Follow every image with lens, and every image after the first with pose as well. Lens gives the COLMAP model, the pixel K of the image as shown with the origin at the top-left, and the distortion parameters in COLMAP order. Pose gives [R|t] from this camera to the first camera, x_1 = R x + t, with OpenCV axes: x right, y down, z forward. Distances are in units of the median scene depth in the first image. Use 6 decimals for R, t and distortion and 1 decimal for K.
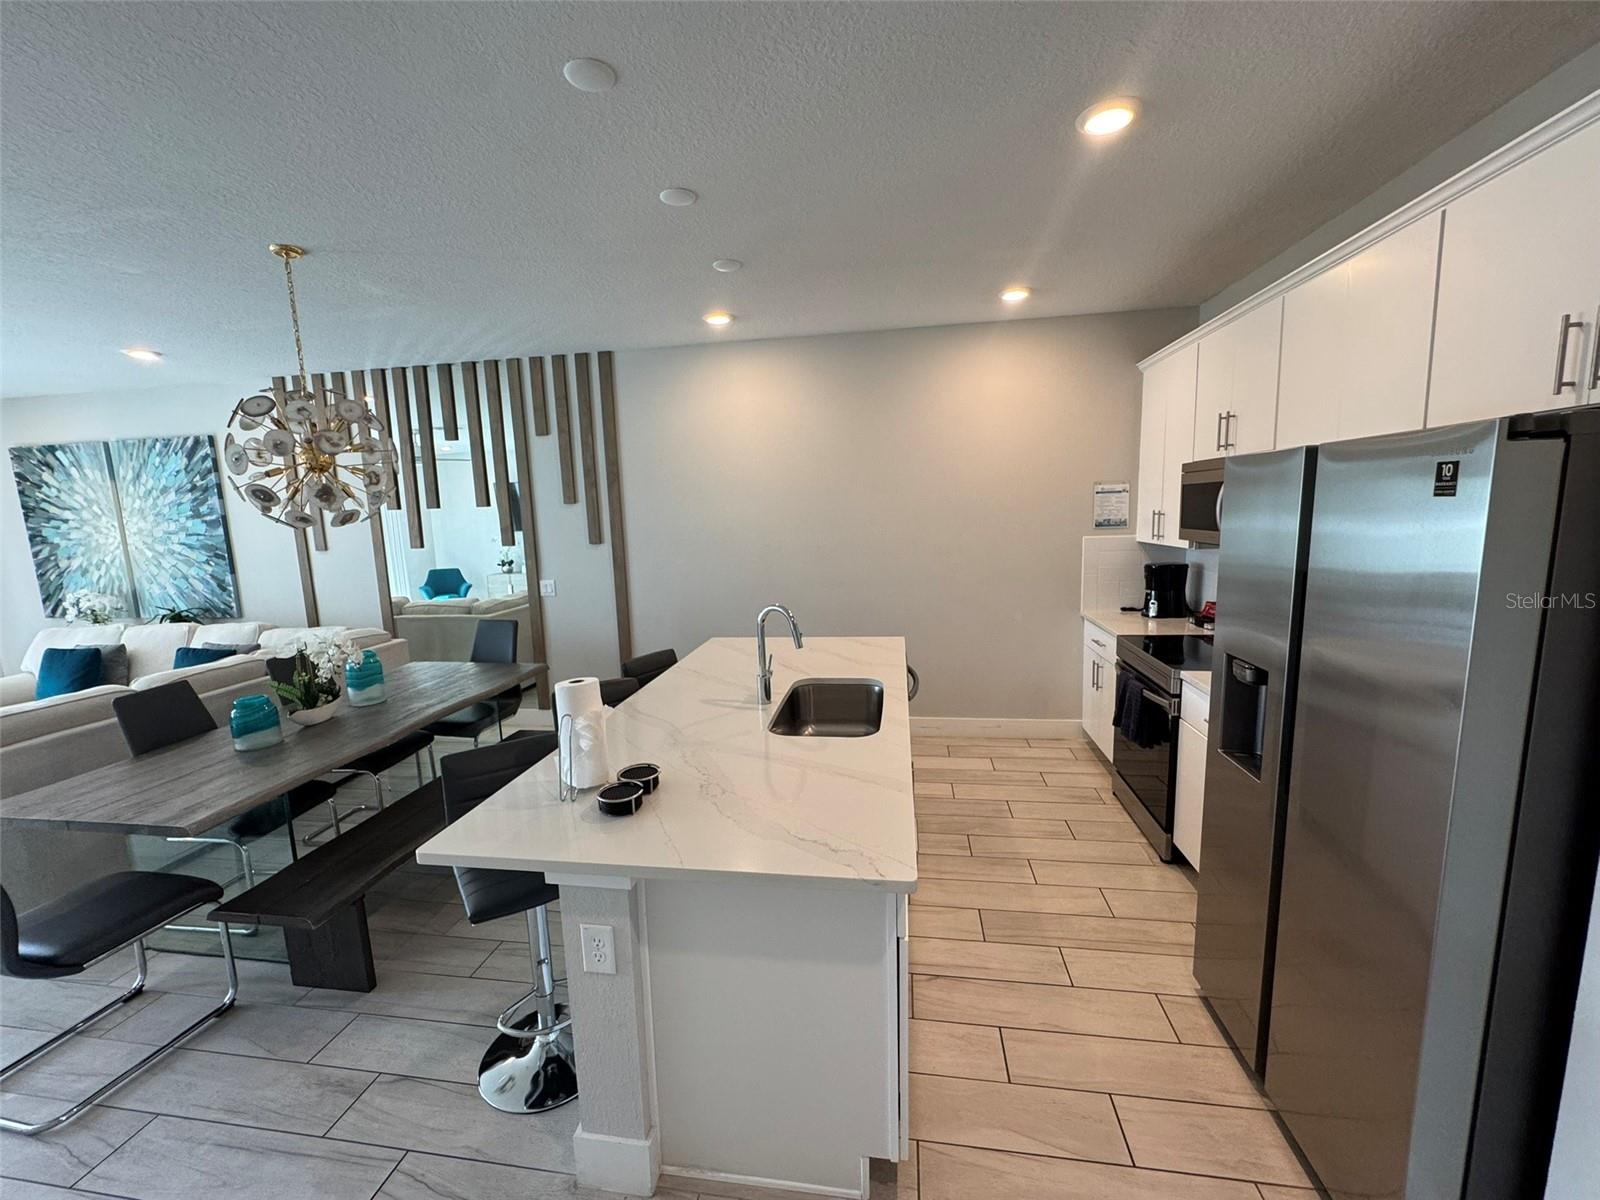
lens RADIAL K [[639.0, 0, 795.1], [0, 639.0, 600.5], [0, 0, 1]] dist [-0.005933, 0.001278]
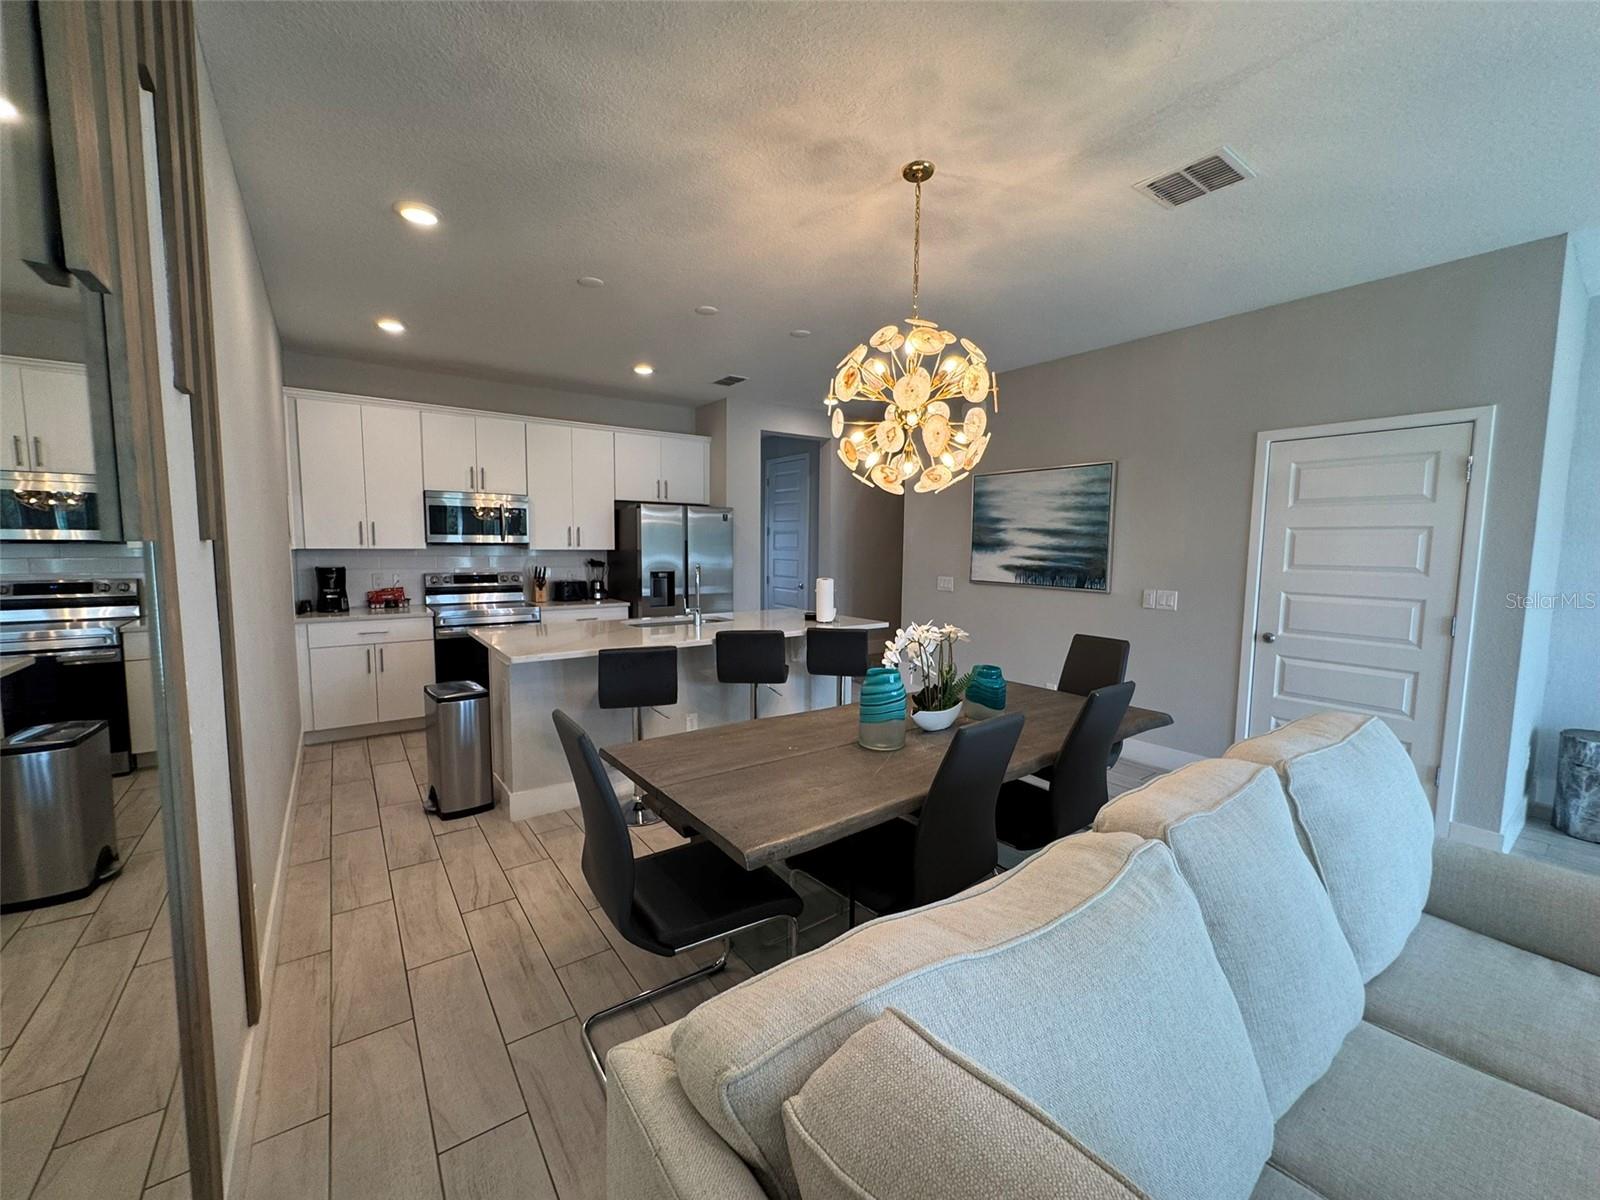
lens RADIAL K [[639.0, 0, 800.5], [0, 639.0, 607.8], [0, 0, 1]] dist [-0.005933, 0.001278]
pose [[-0.708006, -0.045185, 0.704759, -0.754106], [0.113950, 0.977565, 0.177151, -0.080307], [-0.696952, 0.205731, -0.686973, 1.045192]]
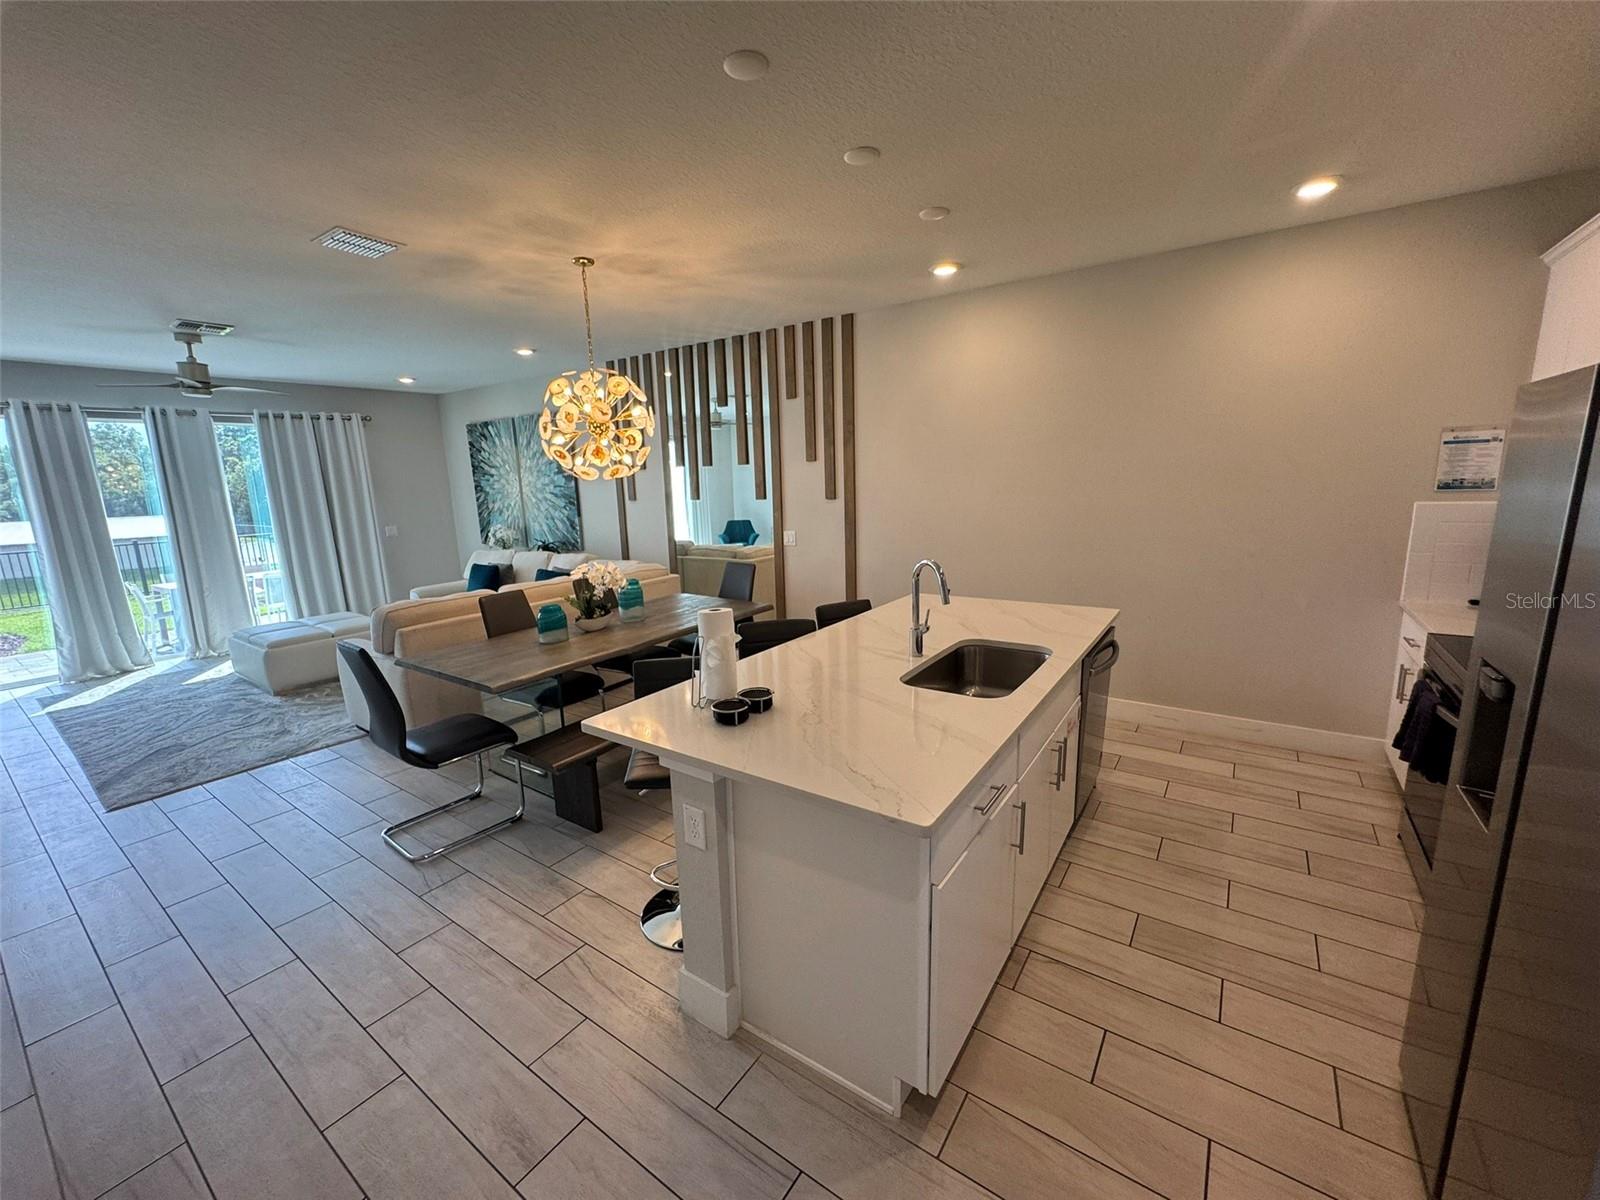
lens RADIAL K [[639.0, 0, 798.7], [0, 639.0, 600.2], [0, 0, 1]] dist [-0.005933, 0.001278]
pose [[0.900206, 0.087443, -0.426594, 0.115584], [-0.061601, 0.995351, 0.074035, 0.004455], [0.431084, -0.040368, 0.901408, 0.001389]]
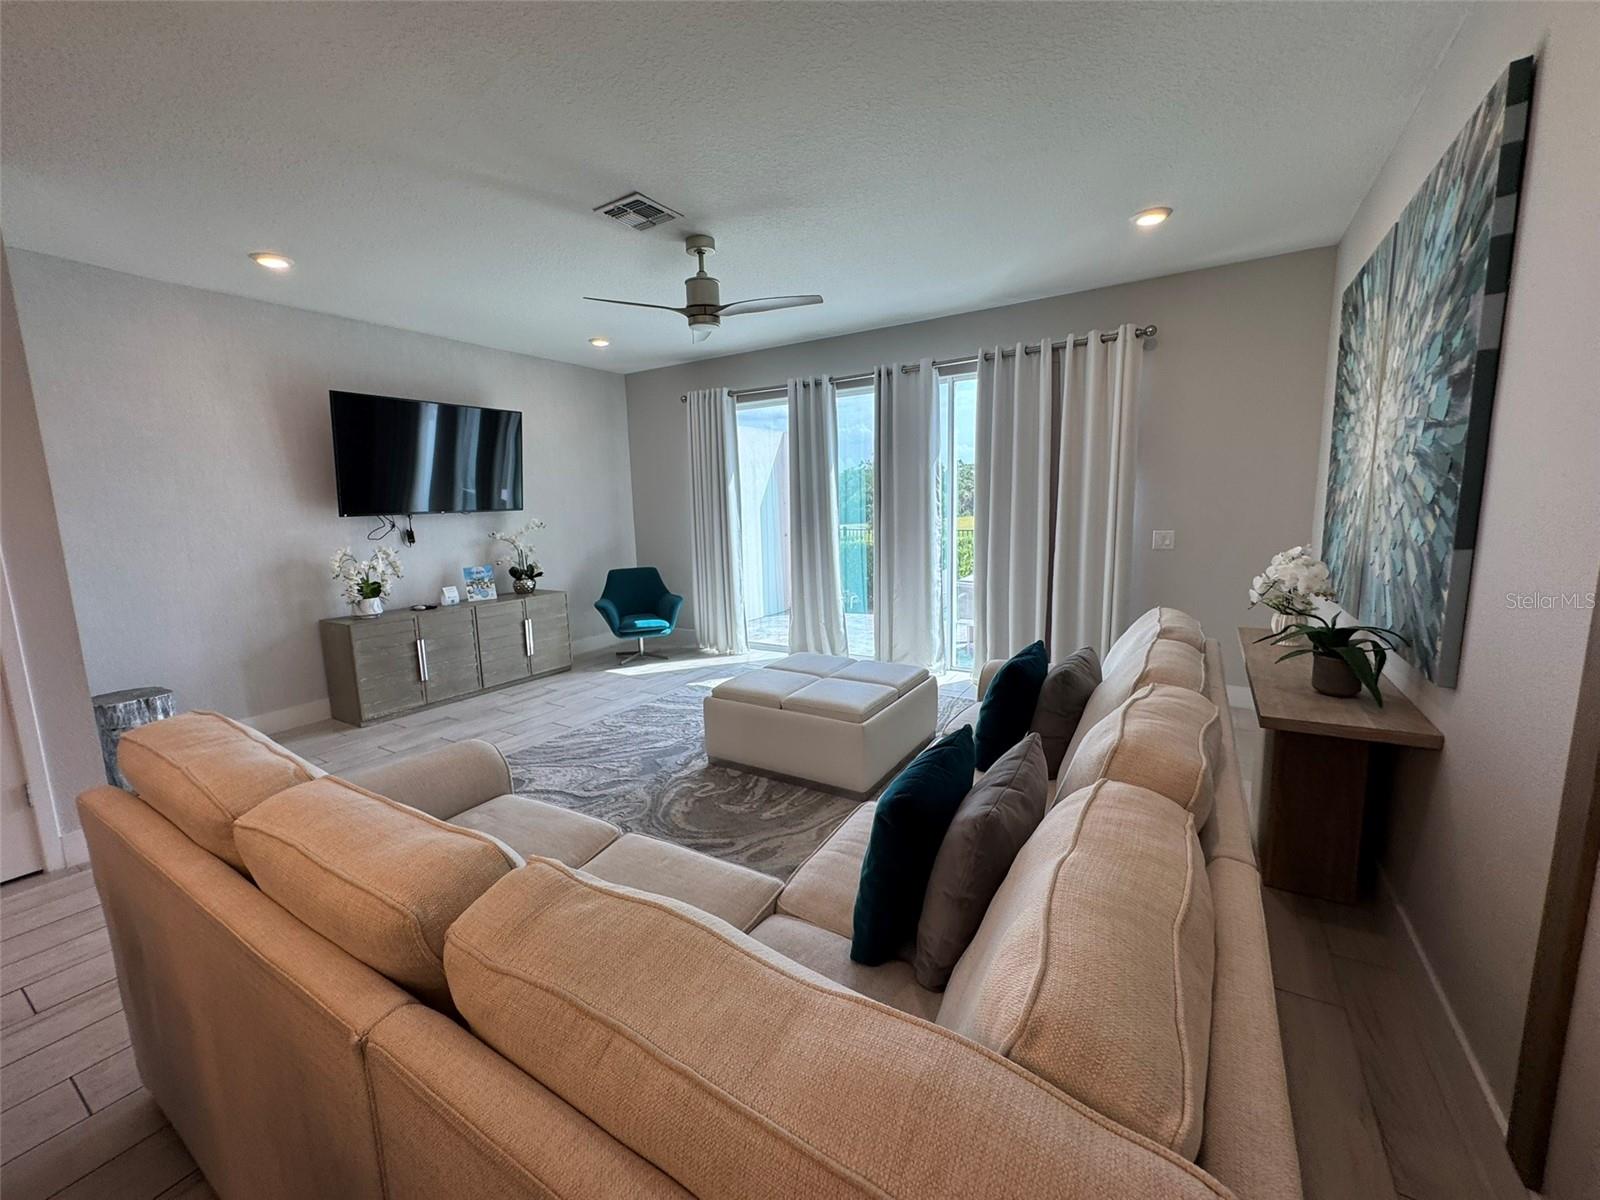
lens RADIAL K [[639.0, 0, 796.9], [0, 639.0, 602.8], [0, 0, 1]] dist [-0.005933, 0.001278]
pose [[-0.381964, 0.183395, -0.905798, -0.550580], [-0.094551, 0.967215, 0.235701, -0.066971], [0.919328, 0.175673, -0.352101, 0.936754]]
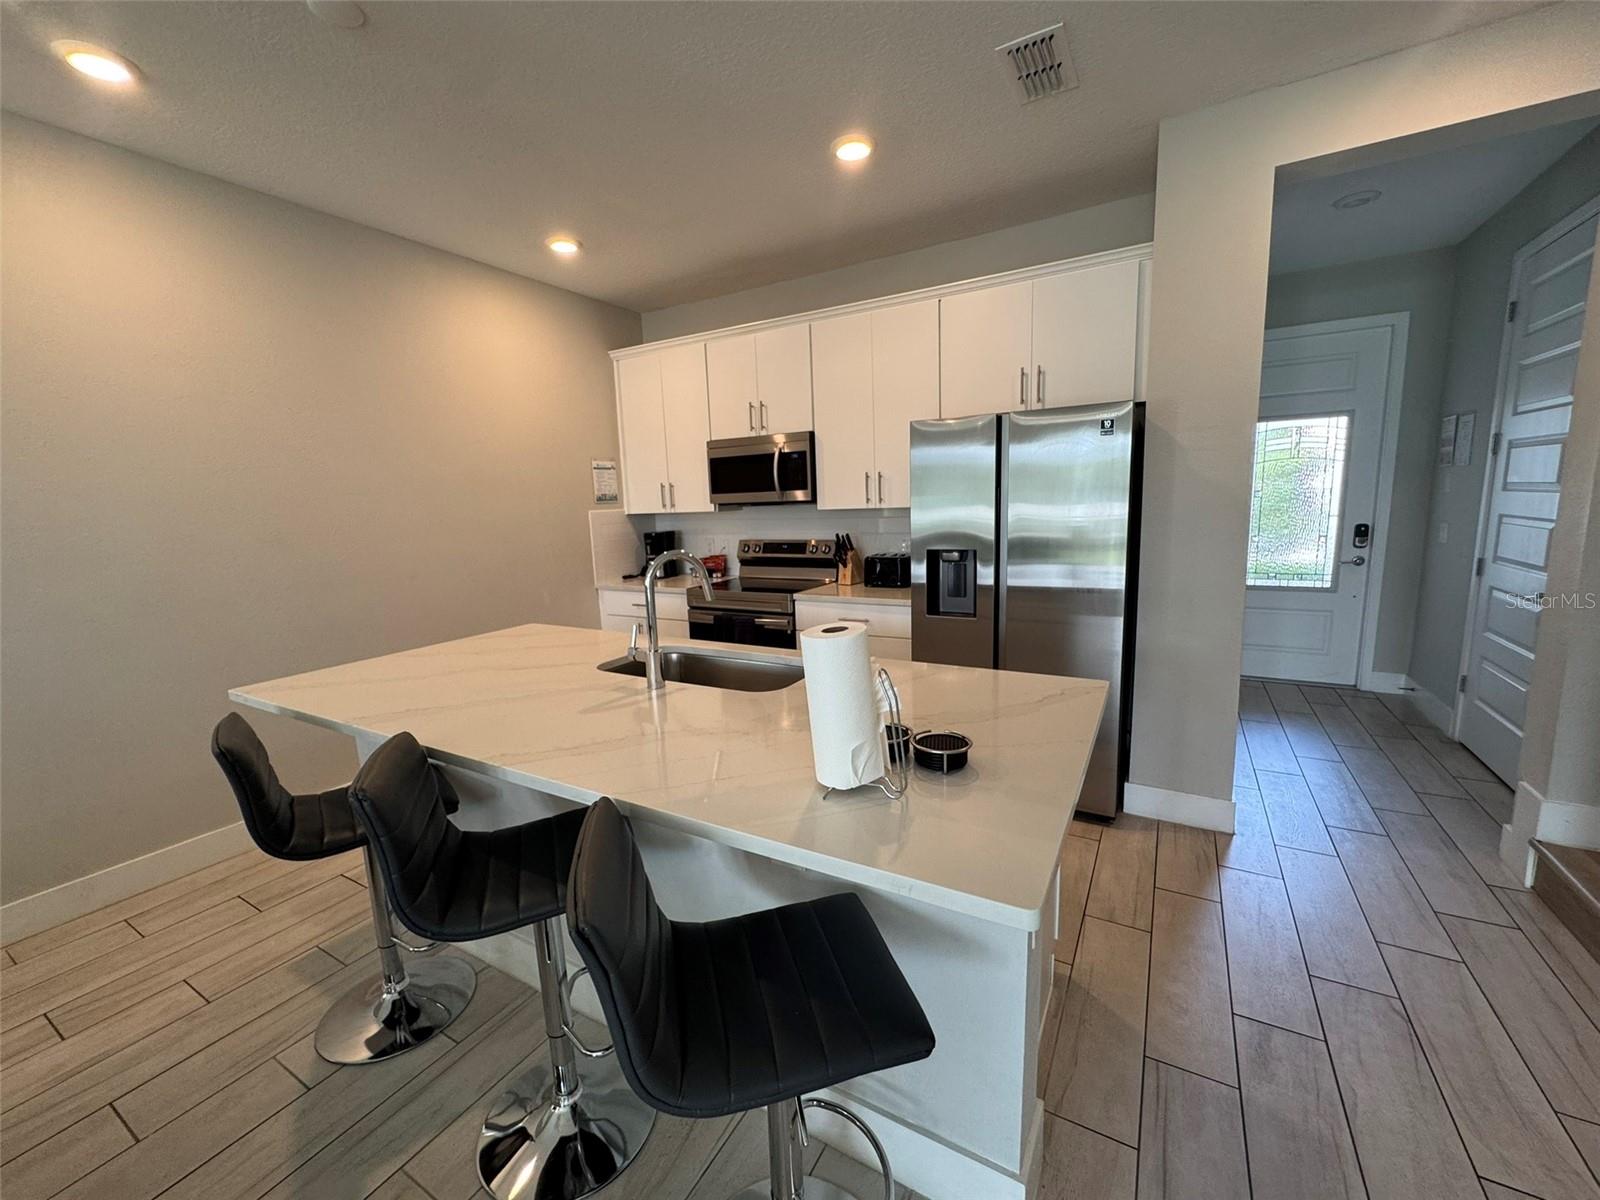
lens RADIAL K [[639.0, 0, 795.4], [0, 639.0, 604.7], [0, 0, 1]] dist [-0.005933, 0.001278]
pose [[0.361313, -0.131181, 0.923171, -0.357476], [0.155350, 0.984686, 0.079121, 0.016606], [-0.919412, 0.114827, 0.376159, 0.300183]]
